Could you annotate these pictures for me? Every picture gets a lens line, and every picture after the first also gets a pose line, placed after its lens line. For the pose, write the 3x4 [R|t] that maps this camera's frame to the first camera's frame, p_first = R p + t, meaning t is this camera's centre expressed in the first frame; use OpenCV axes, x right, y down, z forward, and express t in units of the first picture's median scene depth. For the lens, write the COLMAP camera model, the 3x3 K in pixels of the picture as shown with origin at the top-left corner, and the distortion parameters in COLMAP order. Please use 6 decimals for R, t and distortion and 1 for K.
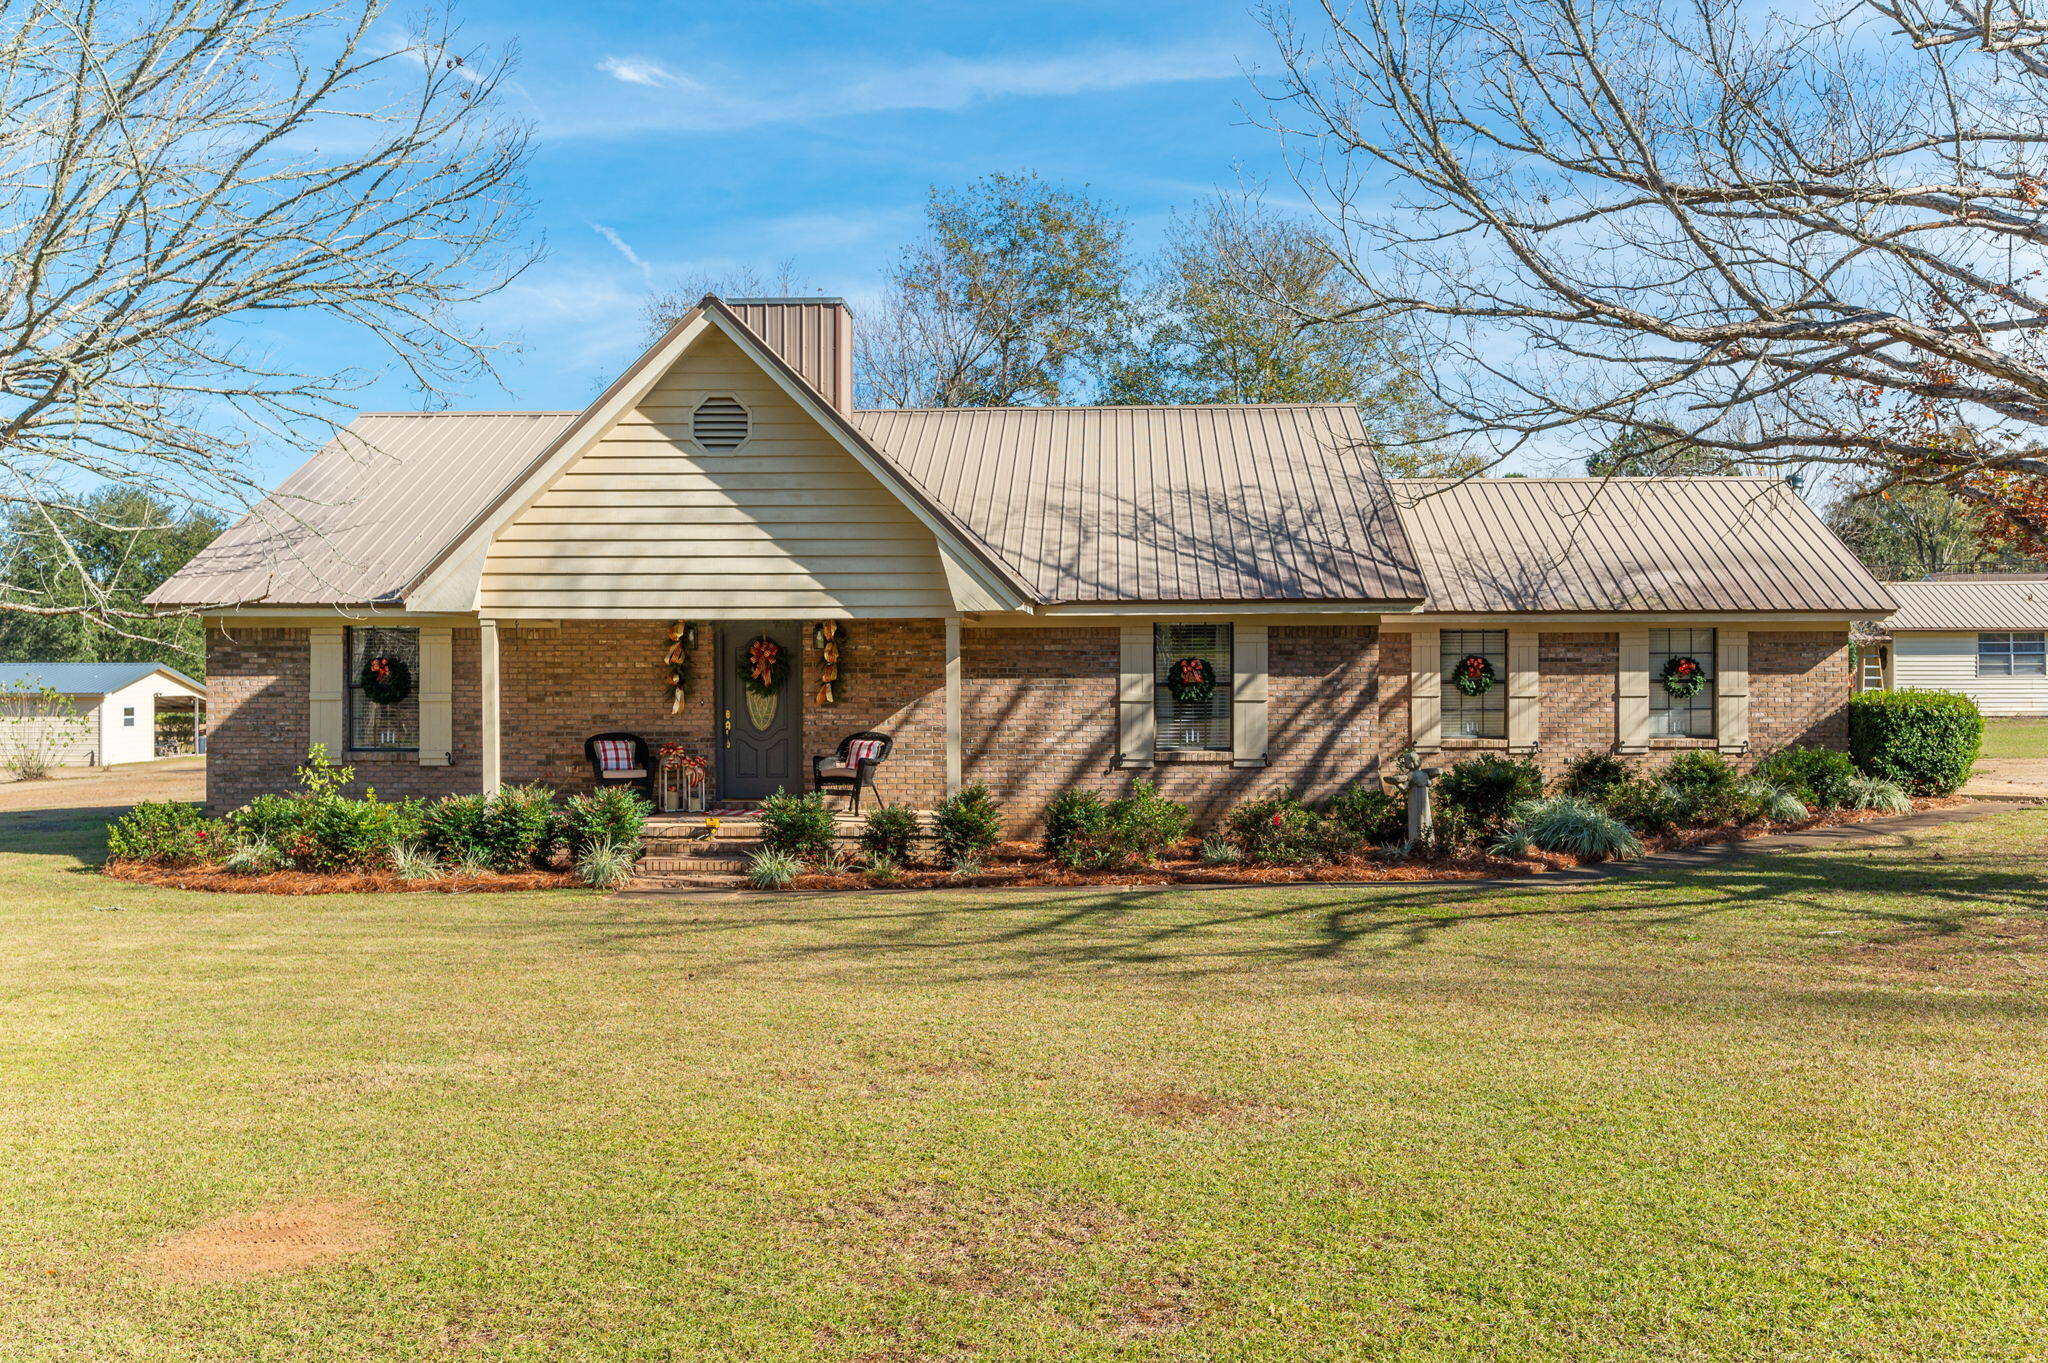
lens RADIAL K [[1739.3, 0, 1013.1], [0, 1739.3, 662.3], [0, 0, 1]] dist [-0.005603, -0.002420]
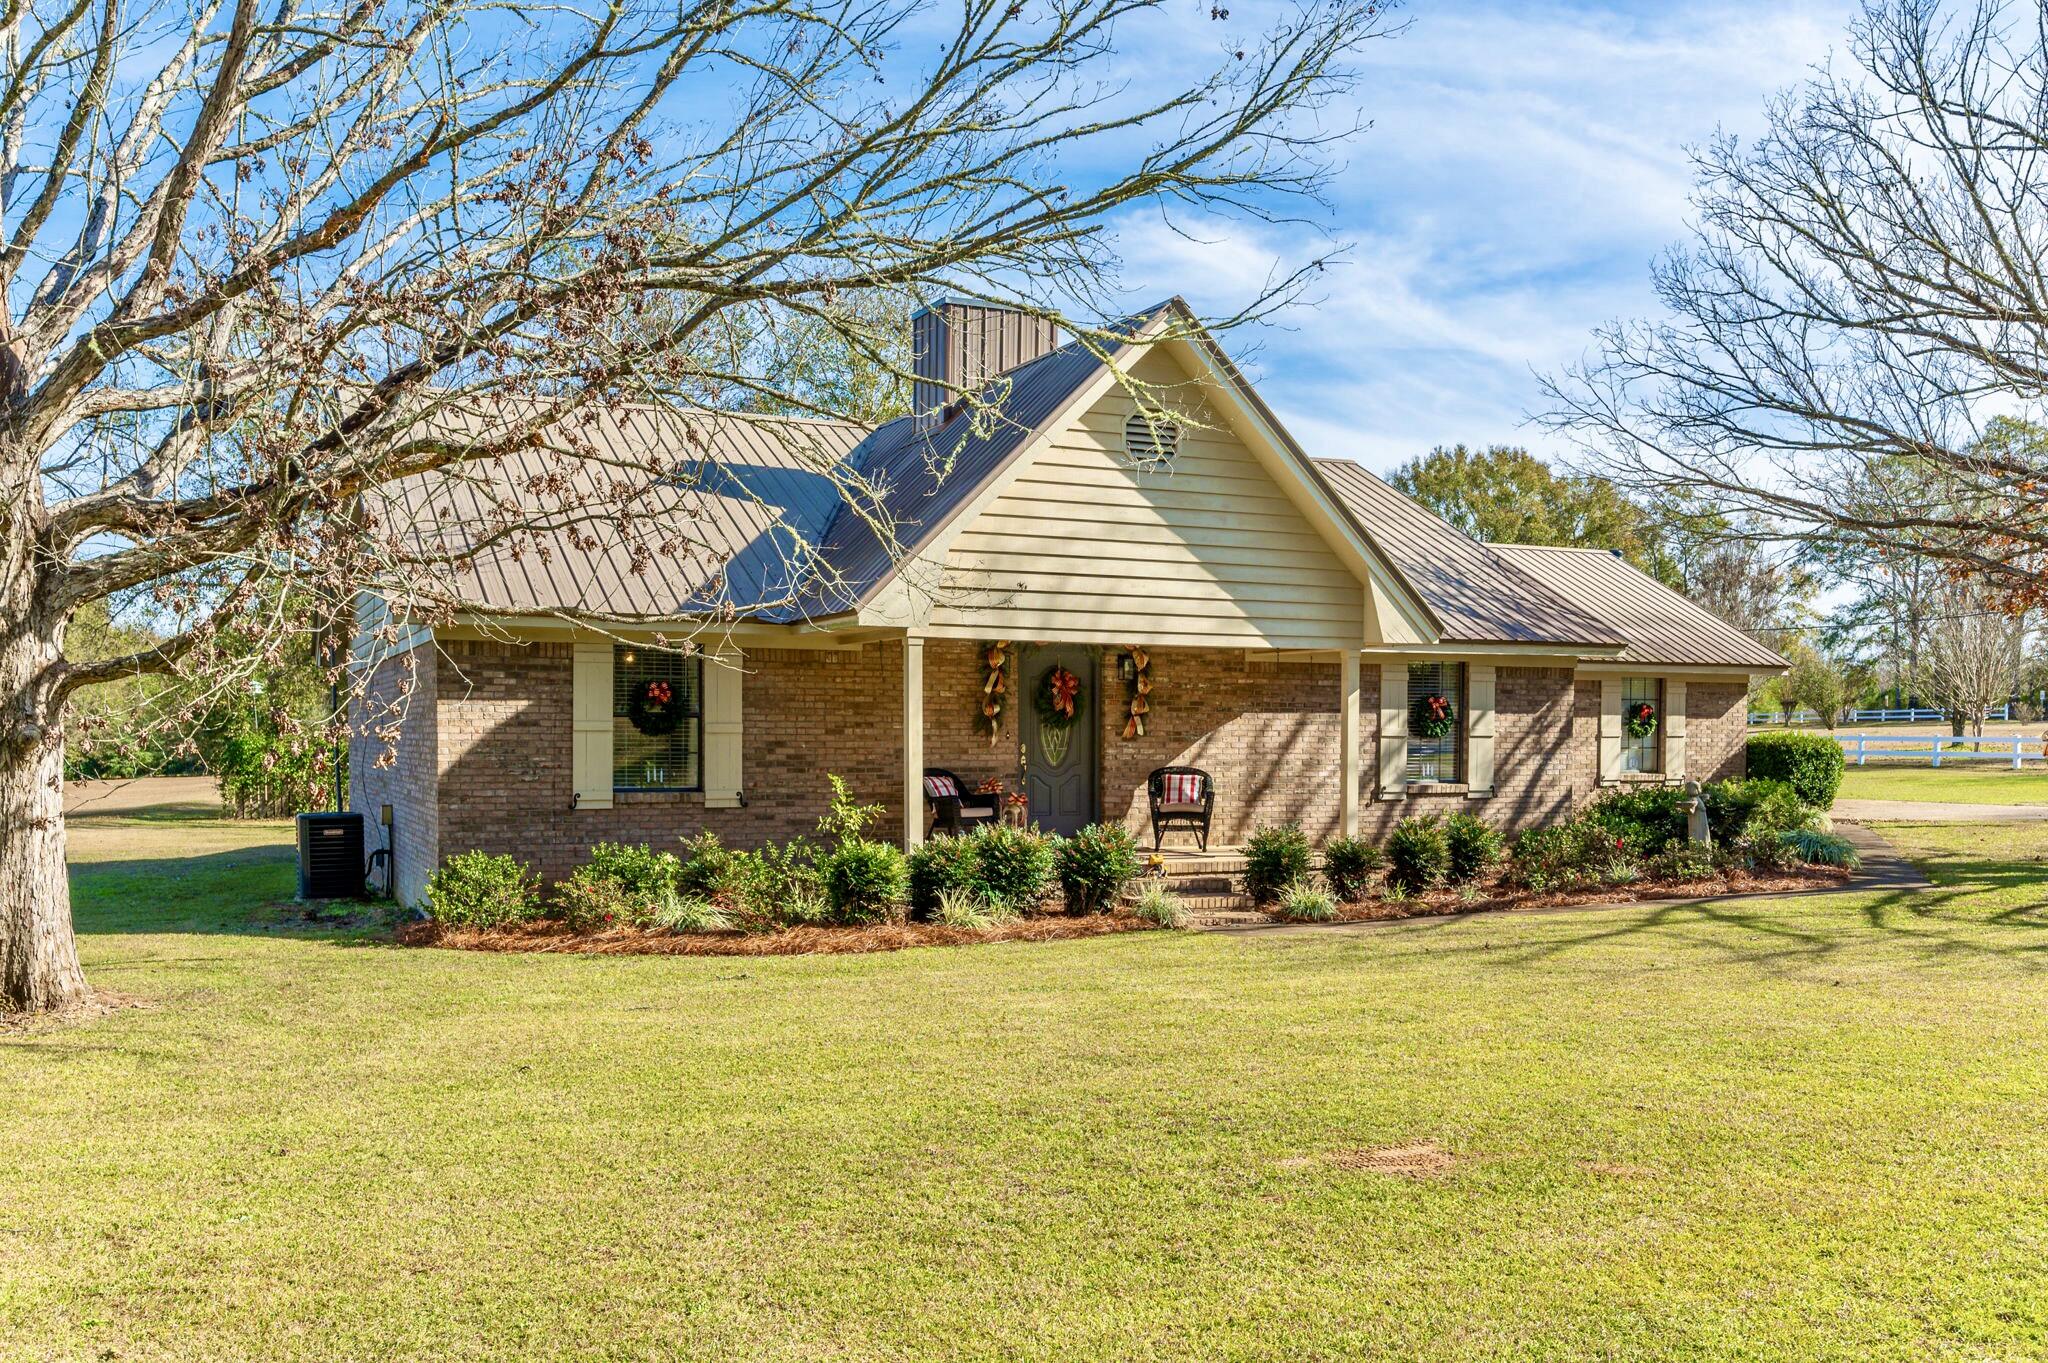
lens RADIAL K [[1762.9, 0, 1028.7], [0, 1762.9, 763.6], [0, 0, 1]] dist [0.002520, 0.003738]
pose [[0.892432, -0.002394, 0.451176, -0.598211], [-0.008820, 0.999702, 0.022749, 0.016788], [-0.451096, -0.024281, 0.892145, 0.158931]]
